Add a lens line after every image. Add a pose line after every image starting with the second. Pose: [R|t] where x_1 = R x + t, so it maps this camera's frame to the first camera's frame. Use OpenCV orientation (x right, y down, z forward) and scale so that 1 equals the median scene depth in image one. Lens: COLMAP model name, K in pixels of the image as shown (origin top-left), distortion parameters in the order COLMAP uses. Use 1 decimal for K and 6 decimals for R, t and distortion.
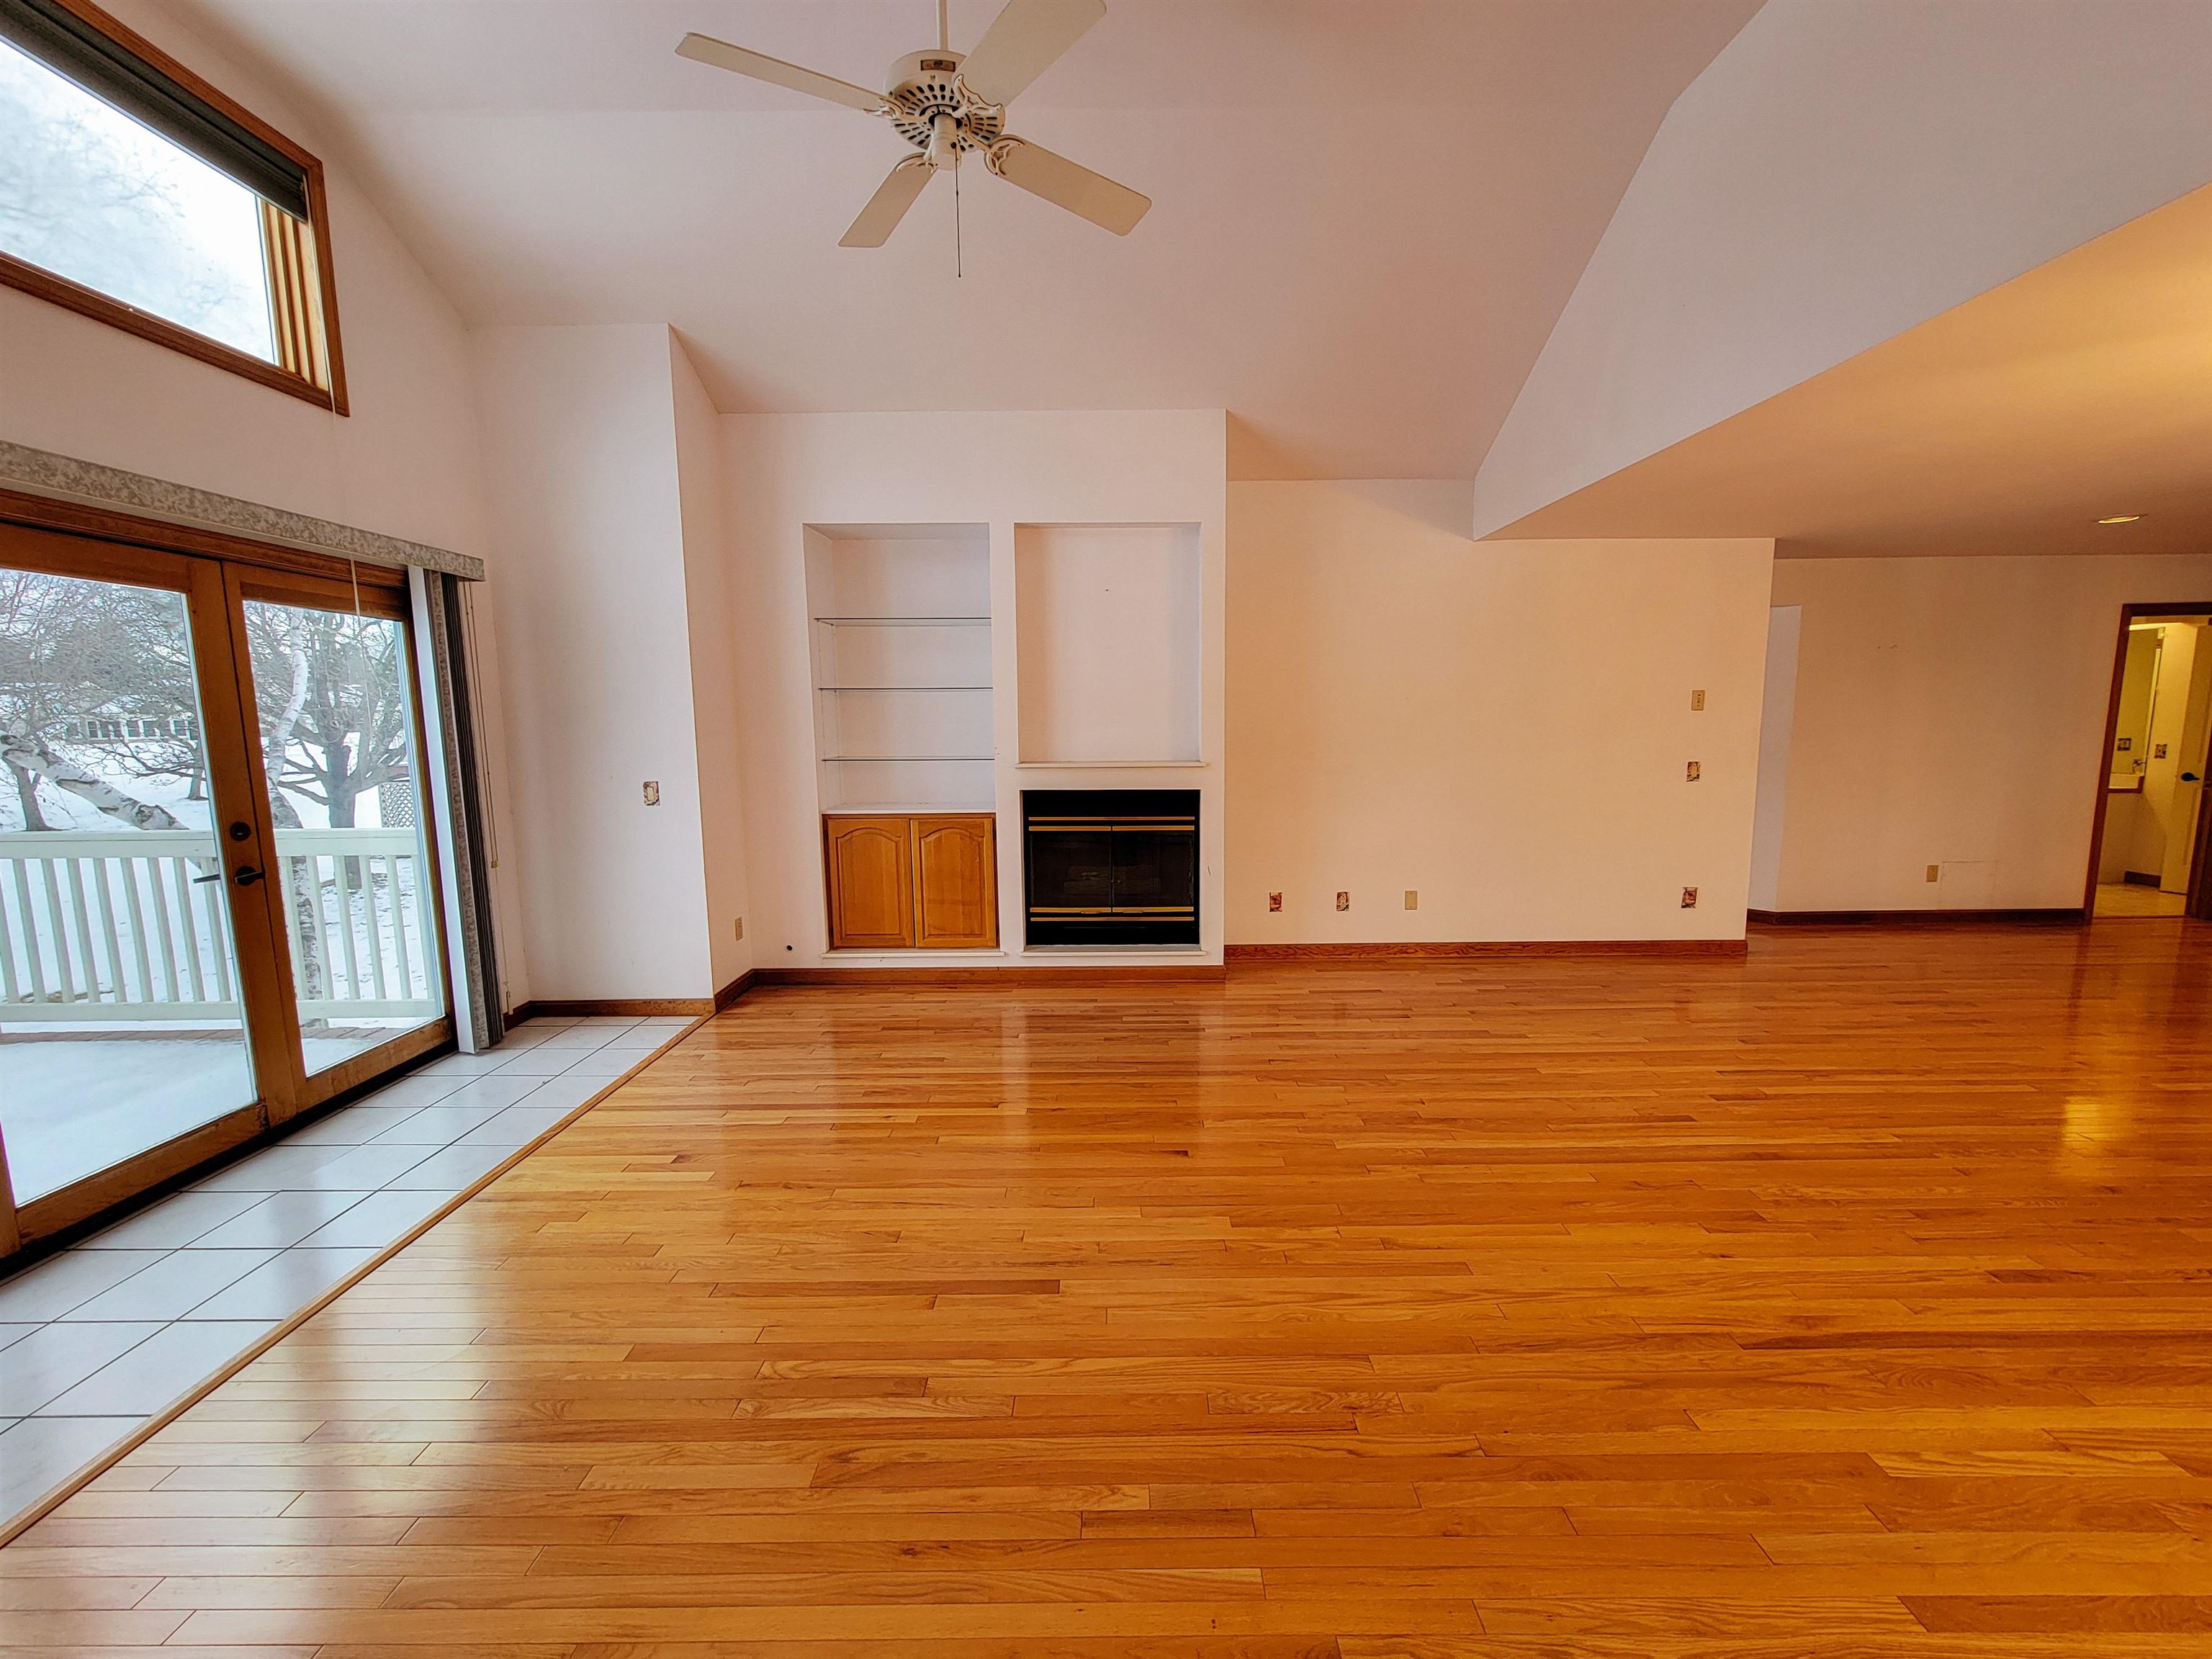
lens RADIAL K [[902.8, 0, 1117.8], [0, 902.8, 833.4], [0, 0, 1]] dist [-0.004124, 0.001738]
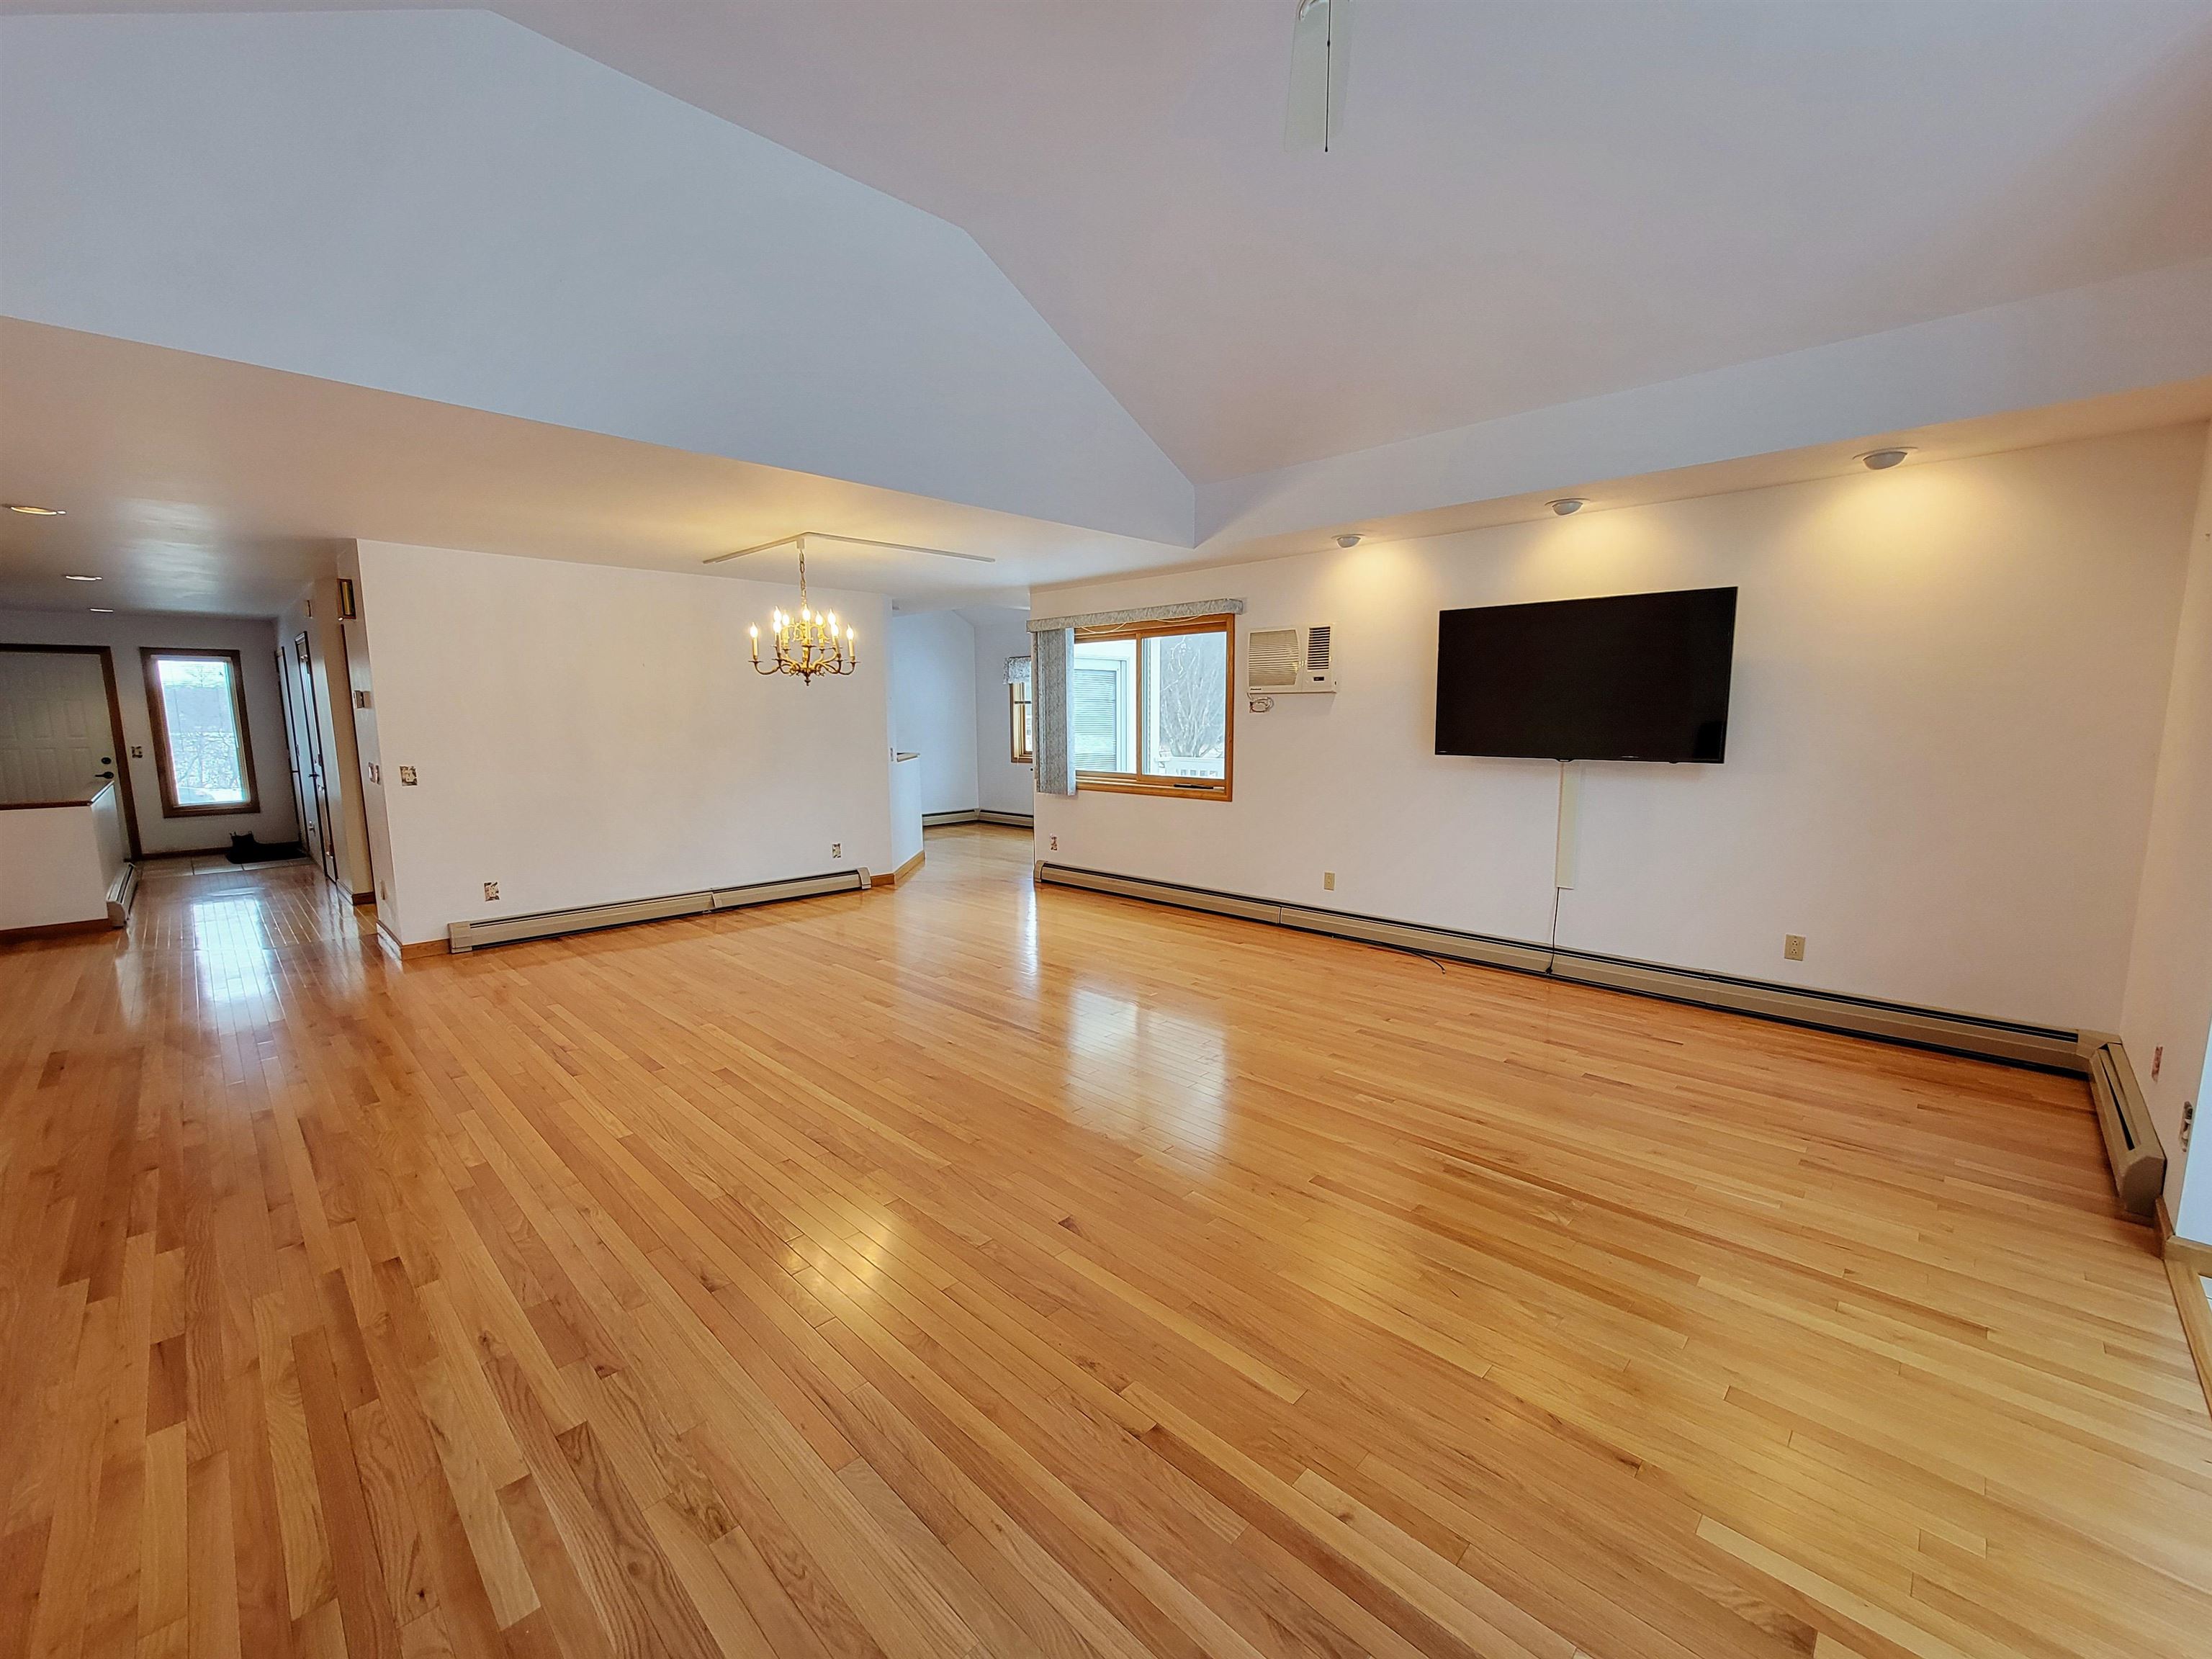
lens RADIAL K [[902.8, 0, 1118.0], [0, 902.8, 832.5], [0, 0, 1]] dist [-0.004124, 0.001738]
pose [[-0.717754, -0.079086, 0.691790, -0.348786], [0.102645, 0.970656, 0.217463, -0.122064], [-0.688689, 0.227094, -0.688575, 0.983242]]
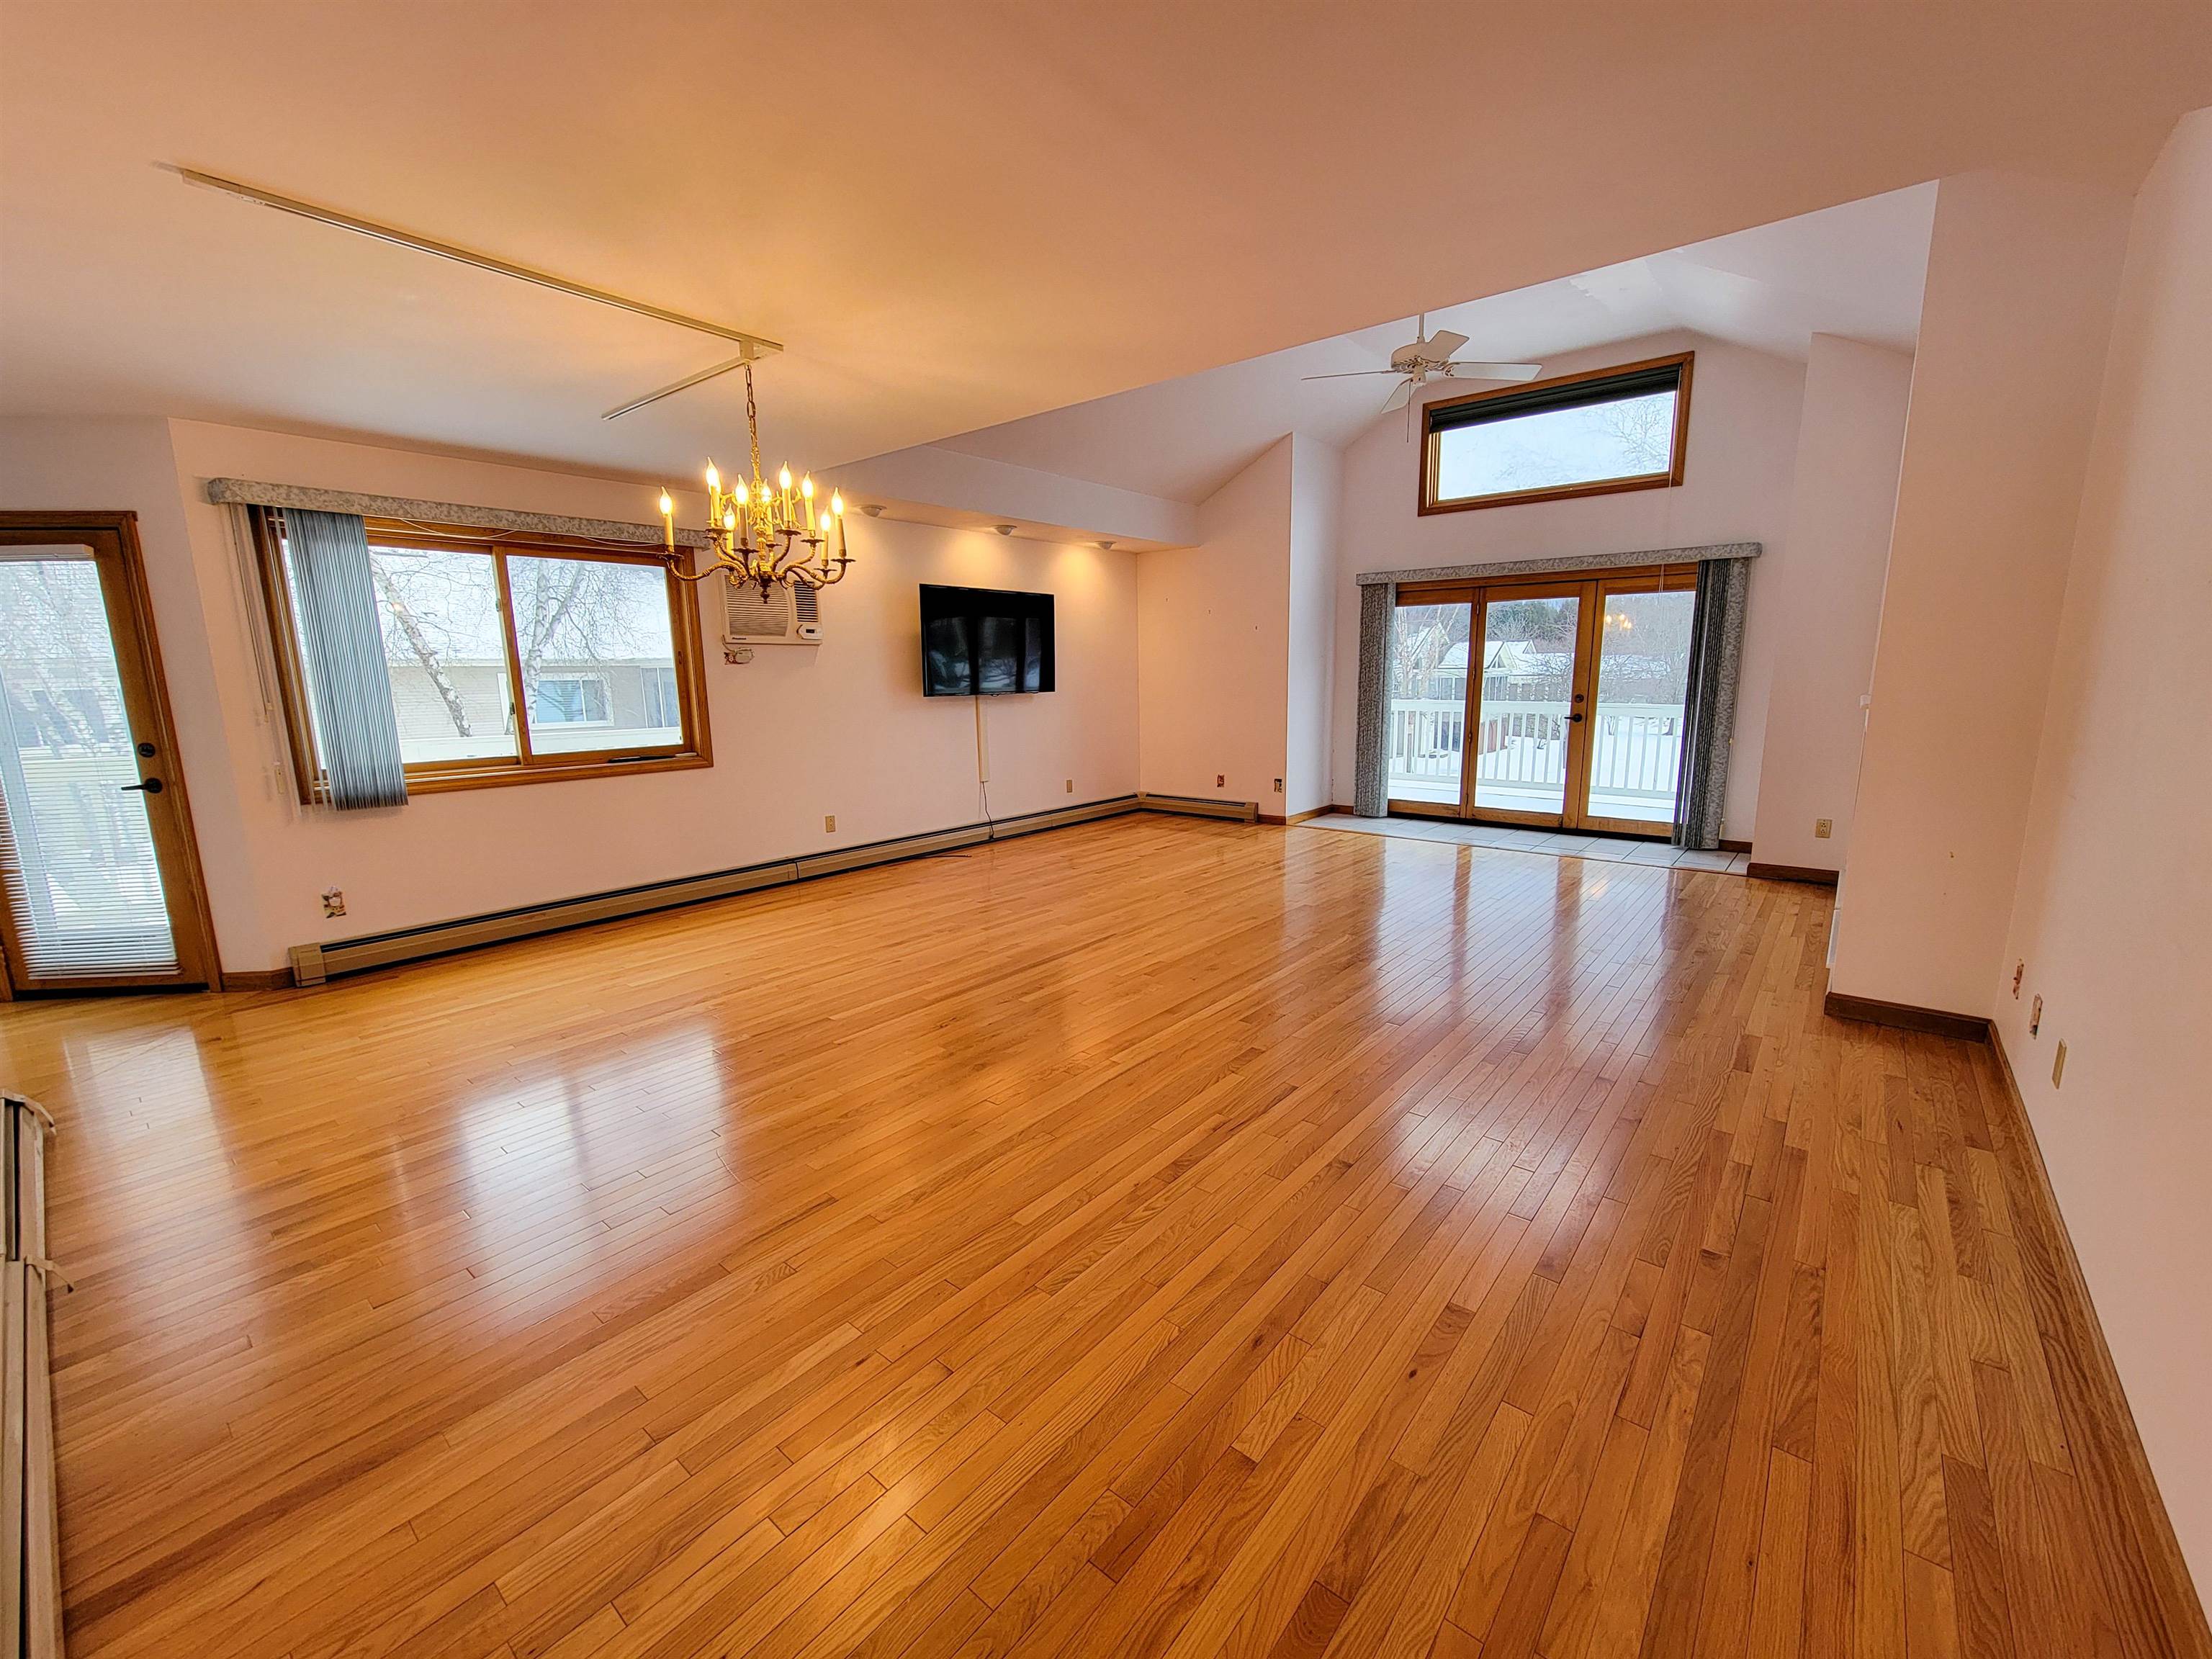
lens RADIAL K [[902.8, 0, 1118.3], [0, 902.8, 833.3], [0, 0, 1]] dist [-0.004124, 0.001738]
pose [[-0.634802, 0.155016, -0.756966, 1.095517], [-0.081302, 0.960830, 0.264946, -0.128917], [0.768386, 0.229731, -0.597333, 1.064198]]
